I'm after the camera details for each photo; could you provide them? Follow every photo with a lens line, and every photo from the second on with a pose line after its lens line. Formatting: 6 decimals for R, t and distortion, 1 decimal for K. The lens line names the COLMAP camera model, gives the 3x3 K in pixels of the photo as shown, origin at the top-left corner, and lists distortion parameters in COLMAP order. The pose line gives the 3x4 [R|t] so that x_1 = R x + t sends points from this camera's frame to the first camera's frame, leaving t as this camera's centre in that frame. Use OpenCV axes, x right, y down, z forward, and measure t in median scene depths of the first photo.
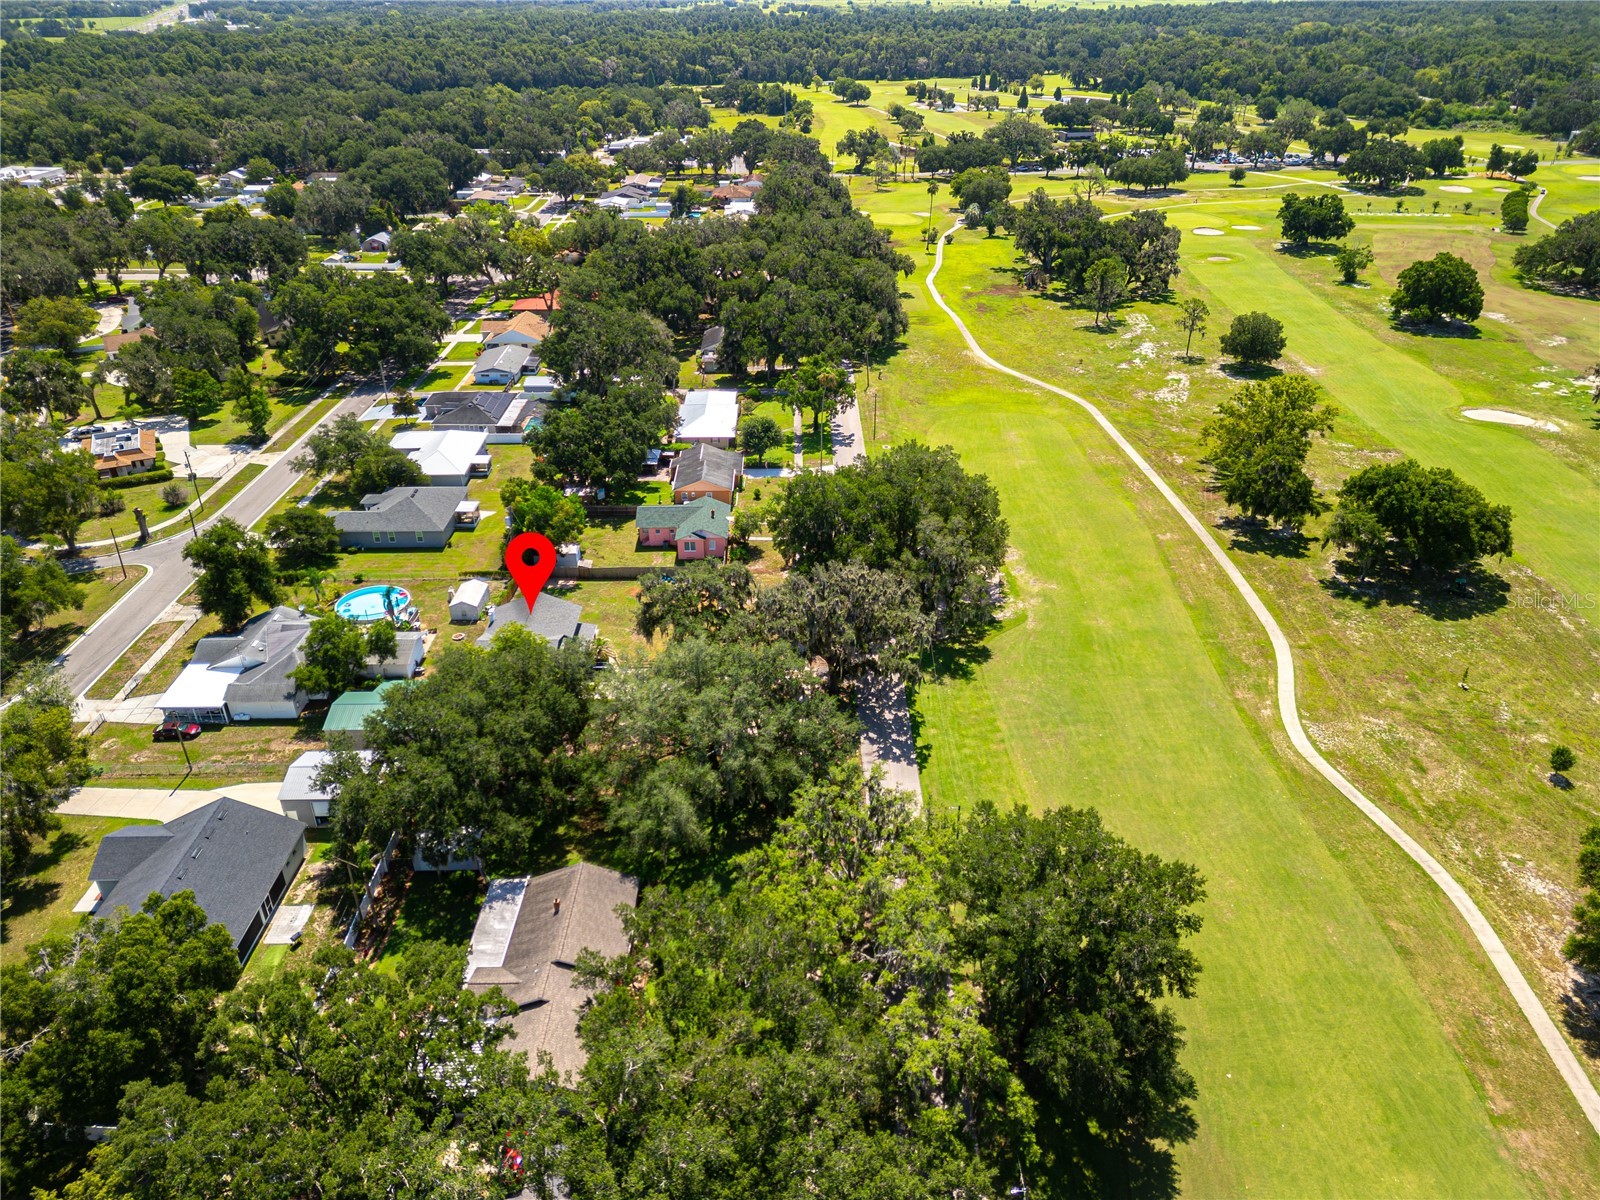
lens RADIAL K [[1135.6, 0, 800.0], [0, 1135.6, 600.0], [0, 0, 1]] dist [0.083127, -0.076250]
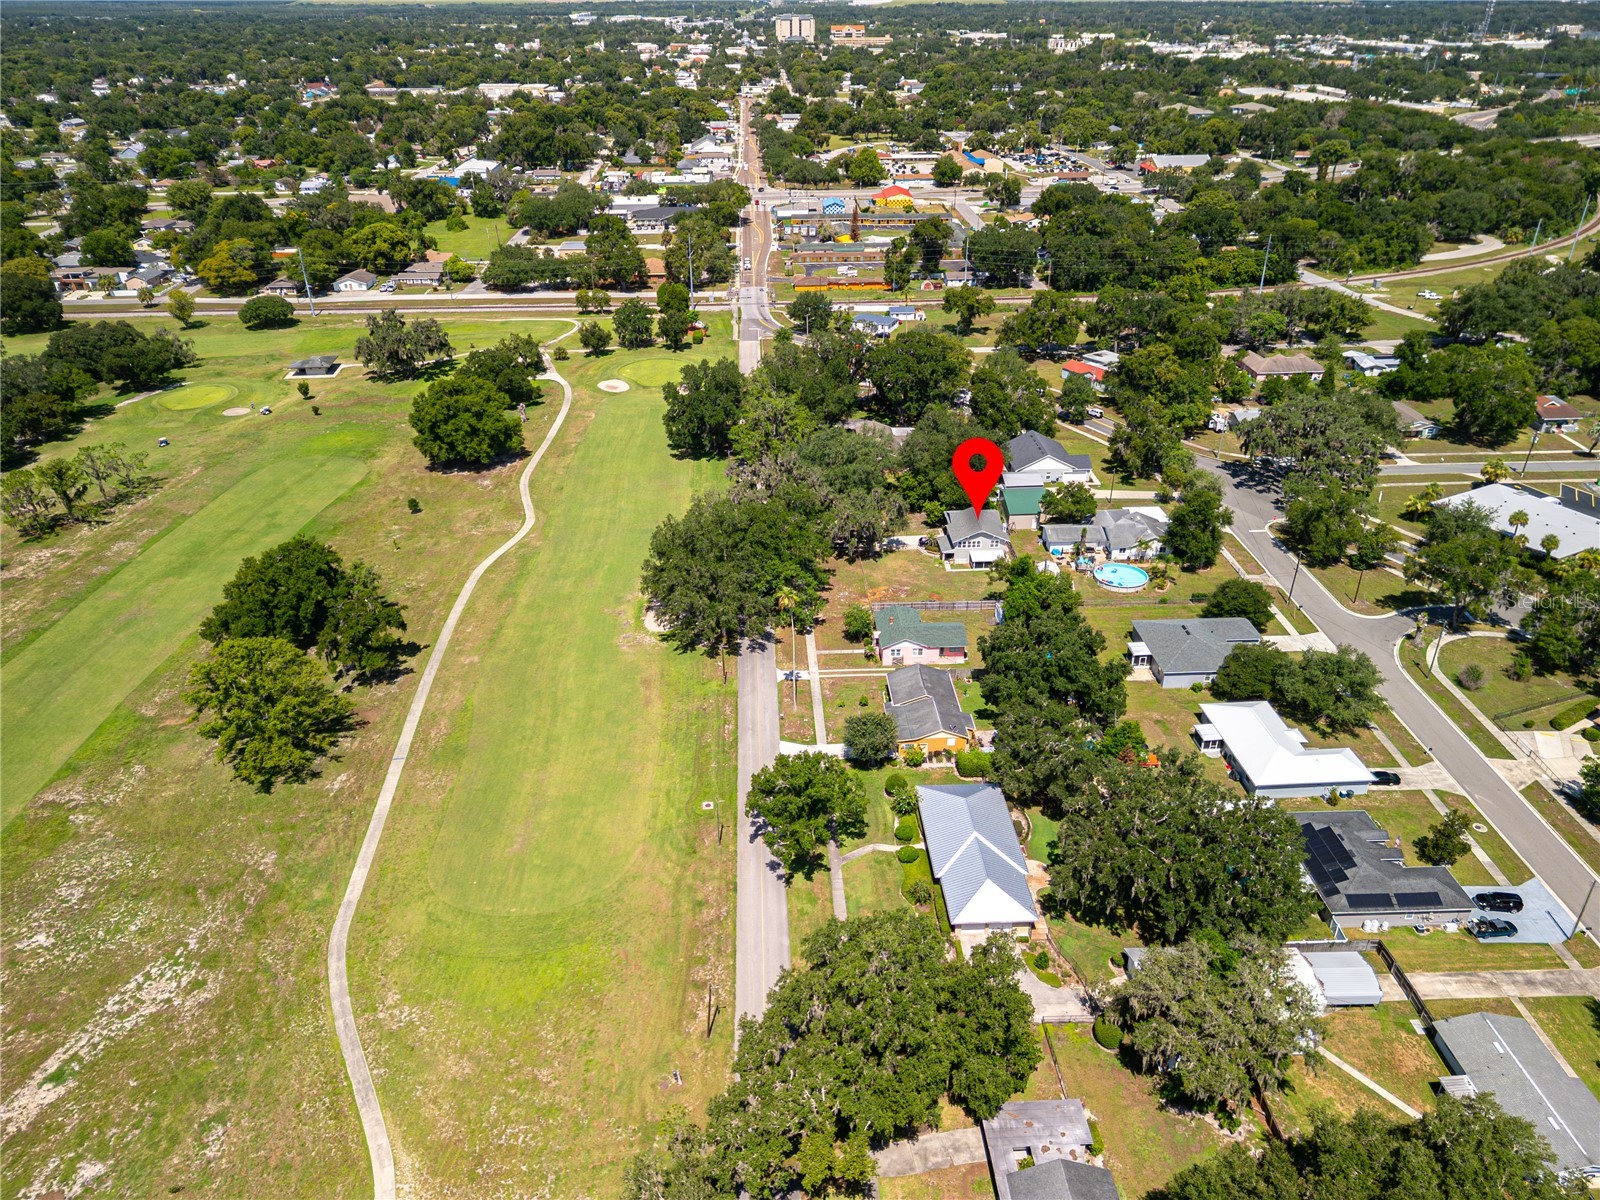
lens RADIAL K [[1135.6, 0, 800.0], [0, 1135.6, 600.0], [0, 0, 1]] dist [0.083127, -0.076250]
pose [[-0.999340, 0.023292, -0.027878, 0.041655], [-0.010745, 0.543547, 0.839310, -0.974361], [0.034703, 0.839055, -0.542938, 1.529249]]
